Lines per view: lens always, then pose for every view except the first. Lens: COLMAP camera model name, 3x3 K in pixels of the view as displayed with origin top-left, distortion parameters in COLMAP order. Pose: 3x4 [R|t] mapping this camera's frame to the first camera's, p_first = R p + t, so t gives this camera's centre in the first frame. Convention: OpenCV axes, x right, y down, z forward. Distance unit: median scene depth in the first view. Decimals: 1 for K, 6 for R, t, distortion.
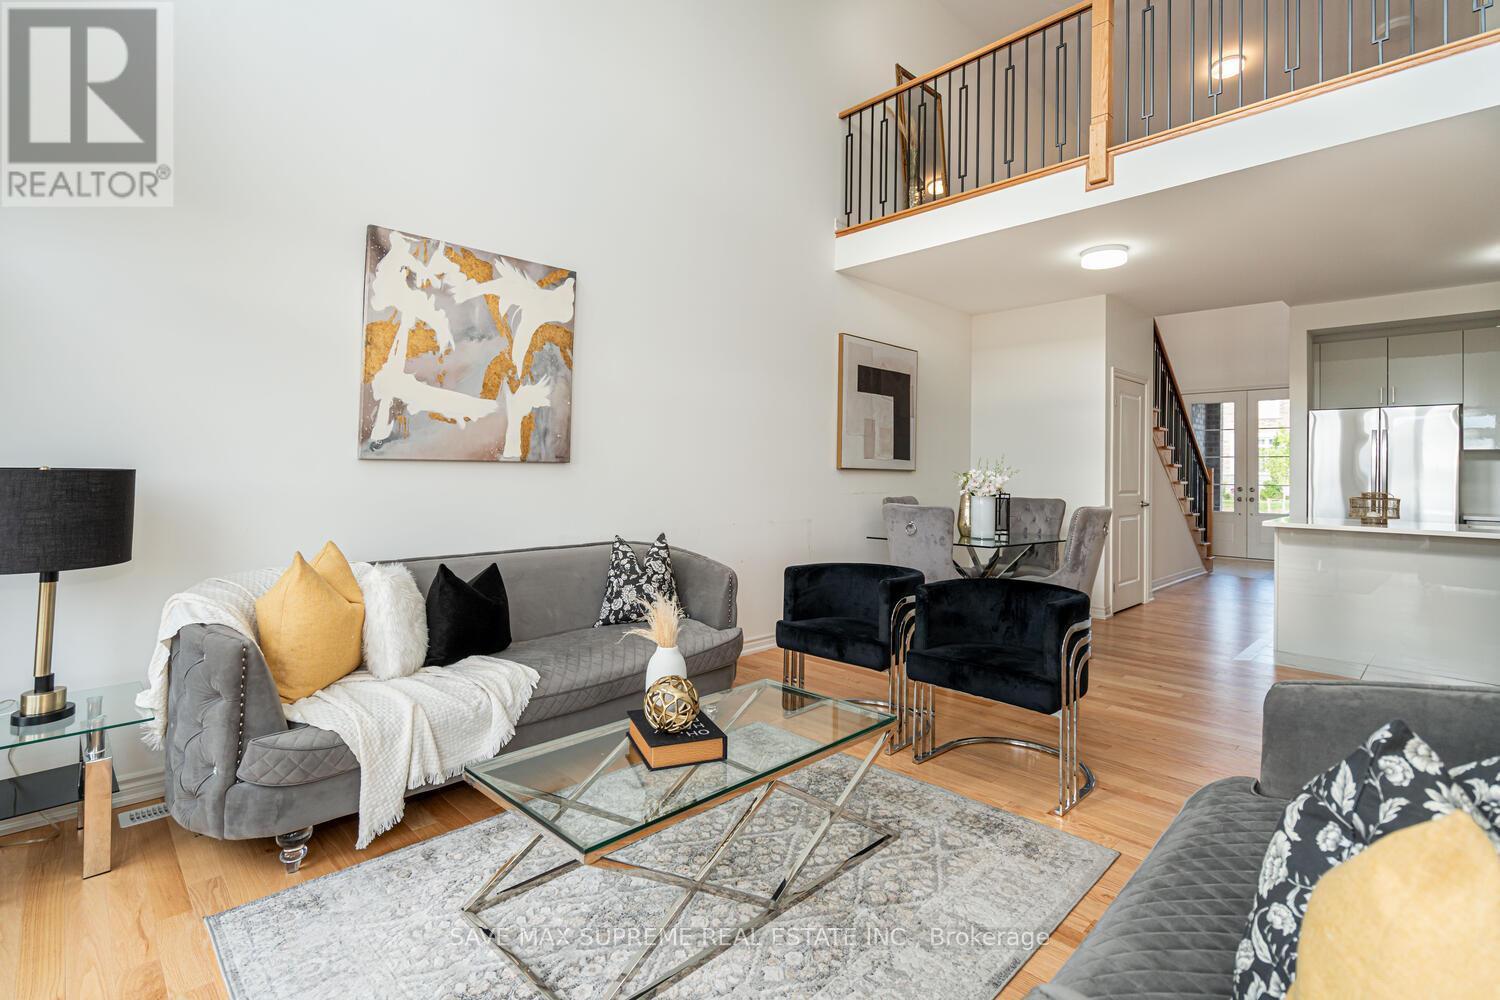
lens RADIAL K [[680.7, 0, 704.6], [0, 680.7, 448.8], [0, 0, 1]] dist [-0.005620, 0.003538]
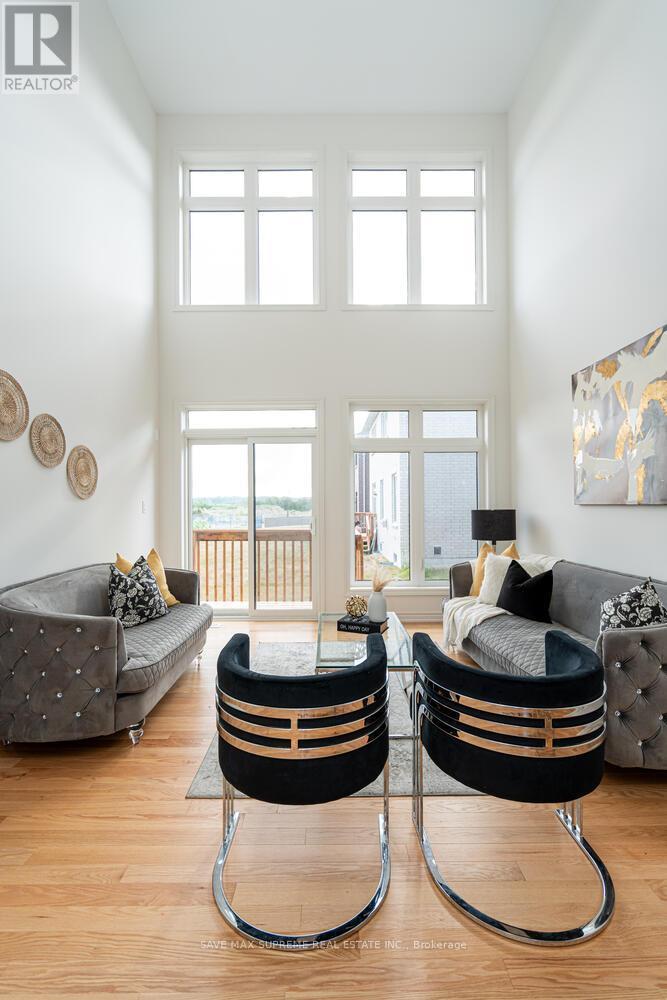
lens RADIAL K [[453.8, 0, 332.0], [0, 453.8, 500.6], [0, 0, 1]] dist [-0.005620, 0.003538]
pose [[-0.674043, -0.011189, -0.738607, 0.749336], [0.023510, 0.999054, -0.036589, 0.029880], [0.738317, -0.042027, -0.673143, 1.206554]]
